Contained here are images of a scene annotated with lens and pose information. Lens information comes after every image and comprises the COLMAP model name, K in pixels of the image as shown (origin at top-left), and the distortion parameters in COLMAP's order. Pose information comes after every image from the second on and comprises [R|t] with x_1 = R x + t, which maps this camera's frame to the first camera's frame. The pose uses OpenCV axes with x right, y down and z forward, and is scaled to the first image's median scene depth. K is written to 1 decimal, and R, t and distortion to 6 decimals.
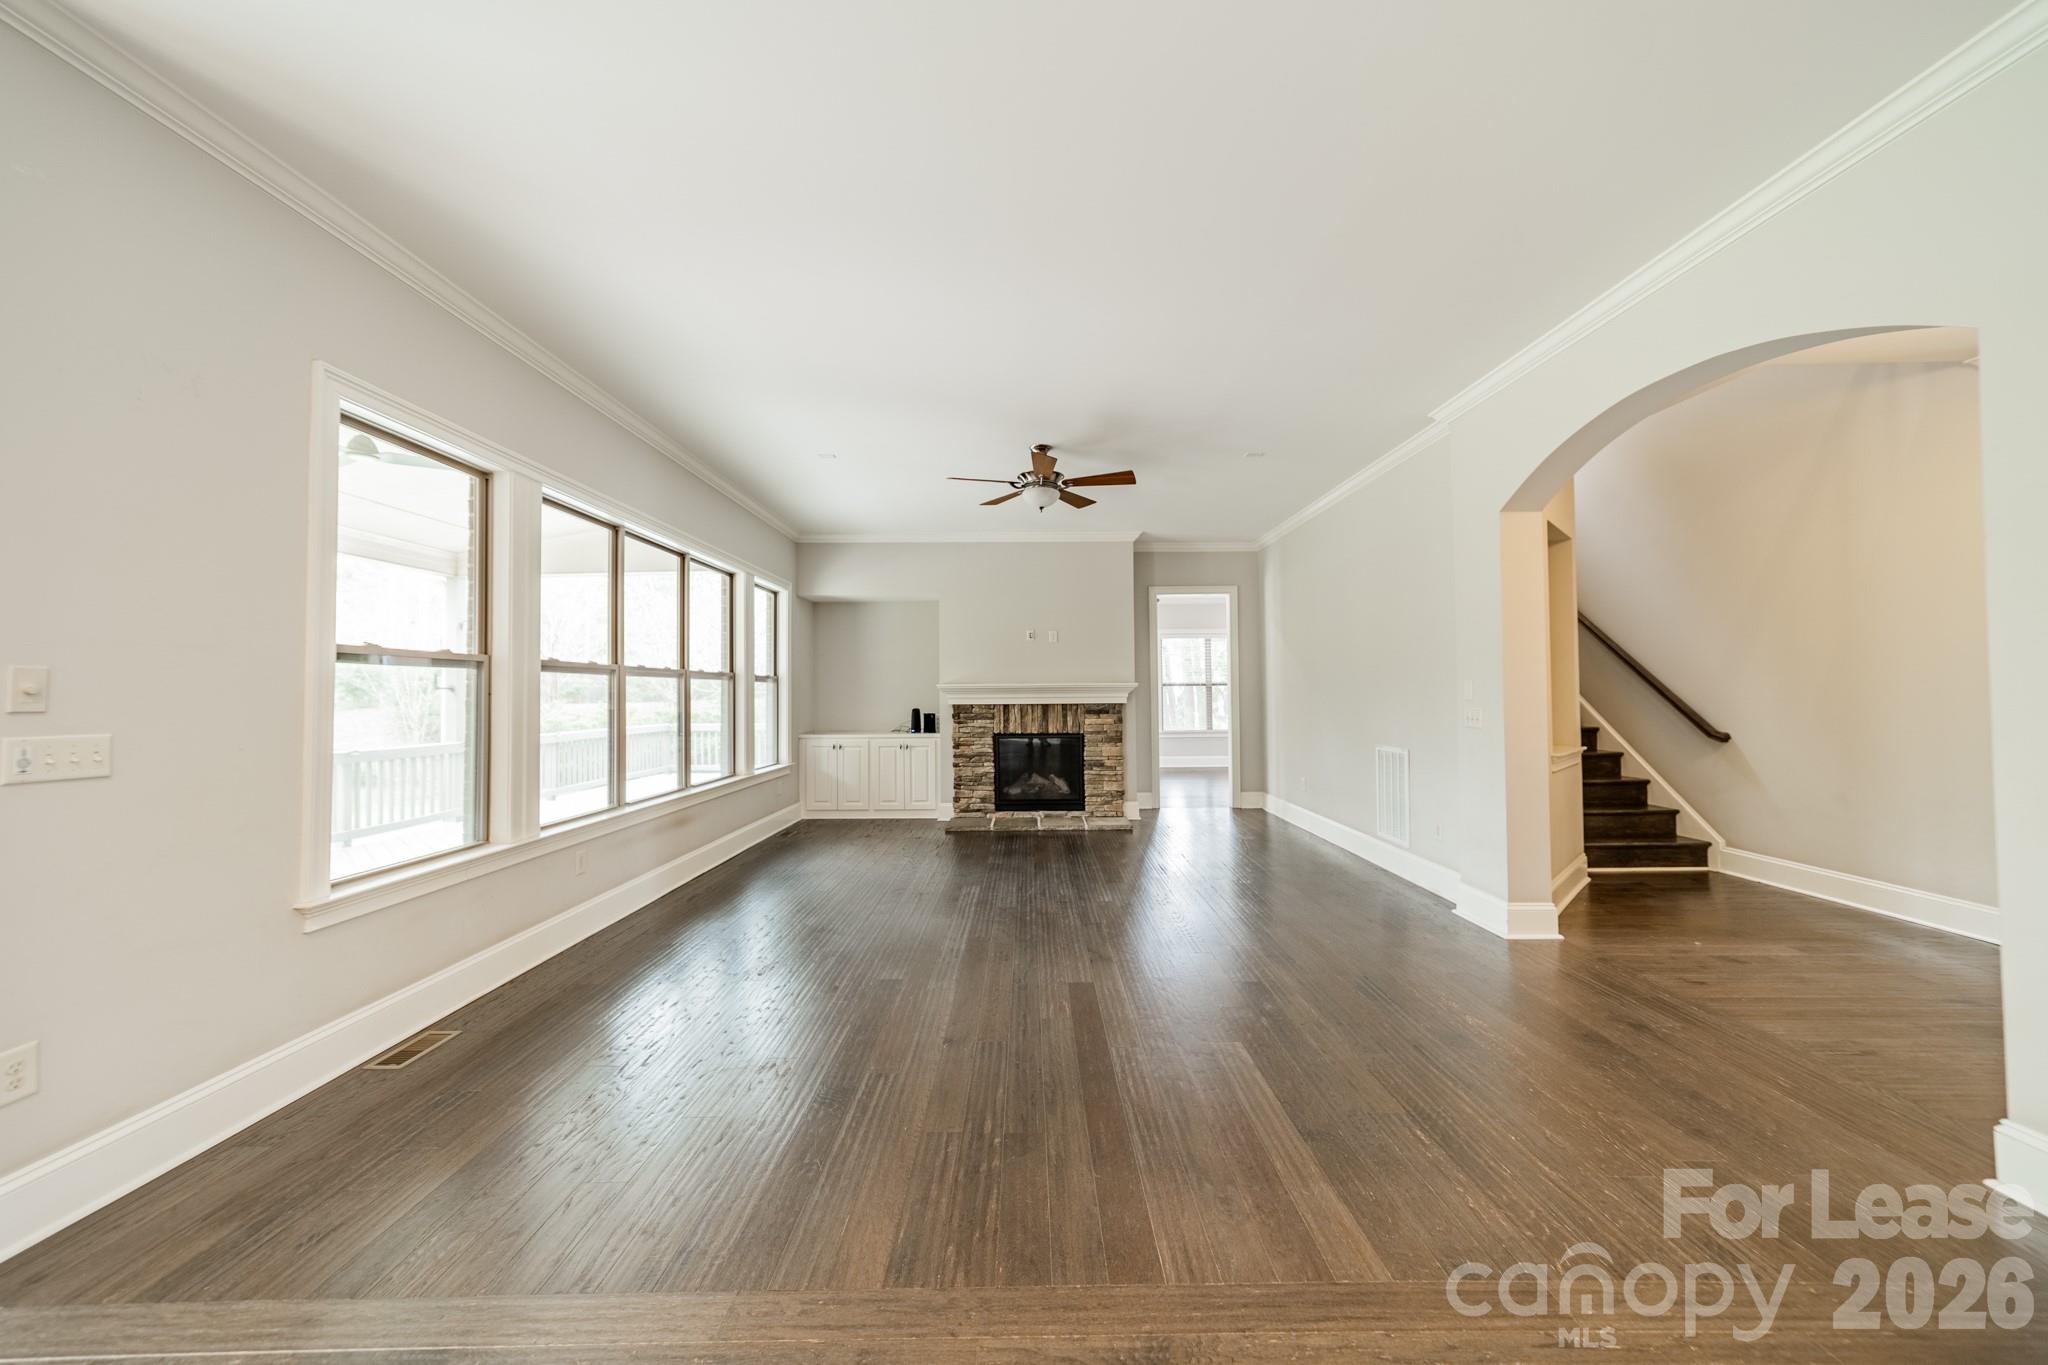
lens RADIAL K [[729.4, 0, 1027.0], [0, 729.4, 681.0], [0, 0, 1]] dist [0.001945, 0.000068]
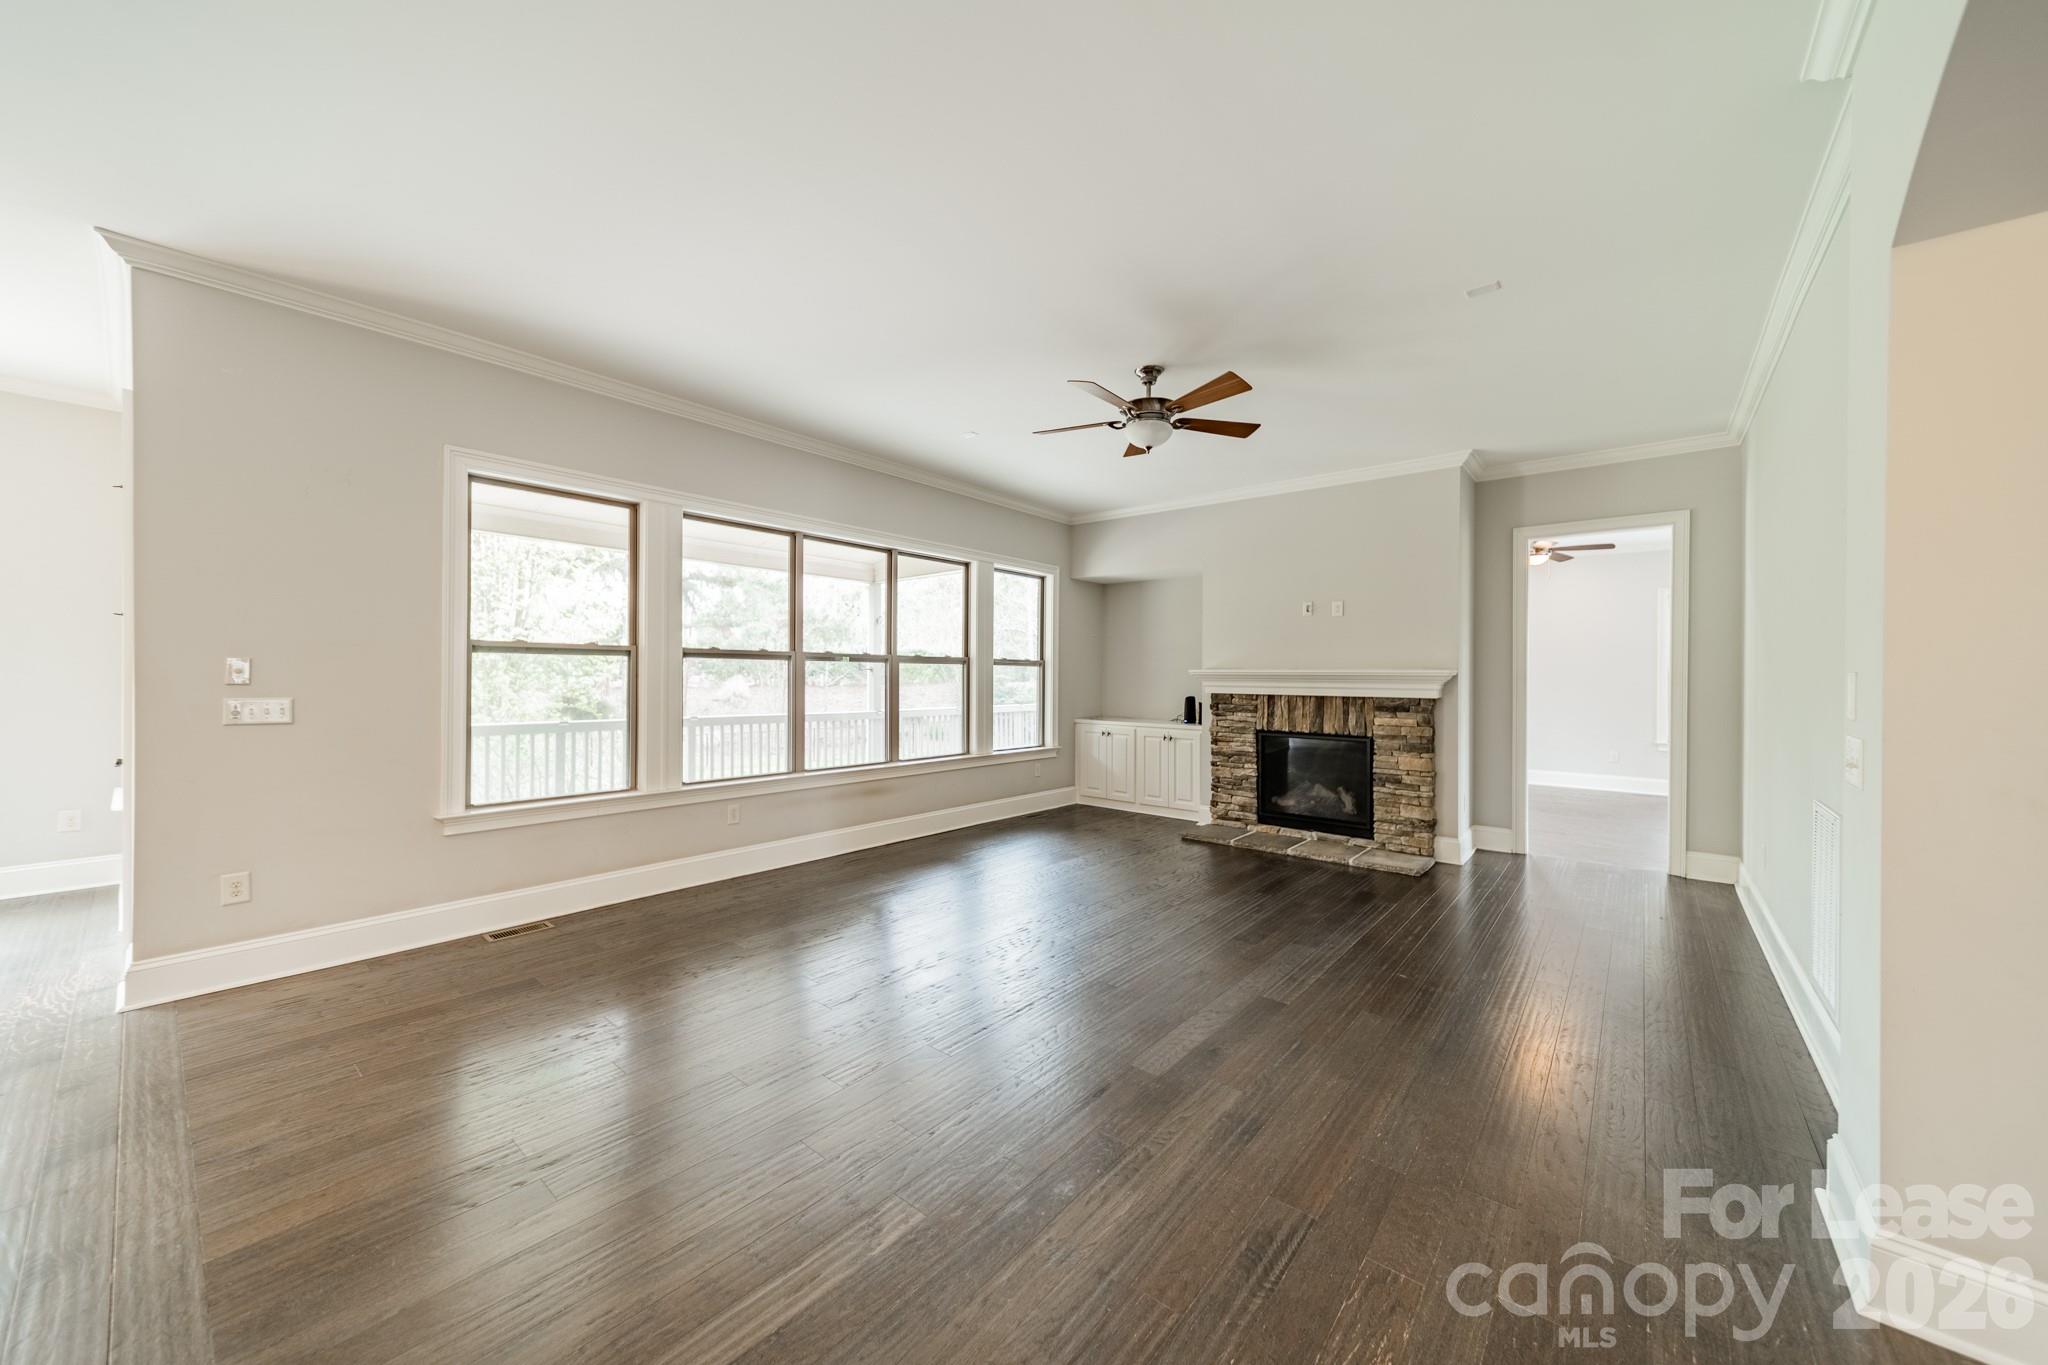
lens RADIAL K [[724.7, 0, 1024.0], [0, 724.7, 682.5], [0, 0, 1]] dist [0.001165, 0.000059]
pose [[0.770185, 0.019939, -0.637509, 0.274656], [-0.002962, 0.999612, 0.027685, -0.003431], [0.637814, -0.019434, 0.769945, 0.200613]]
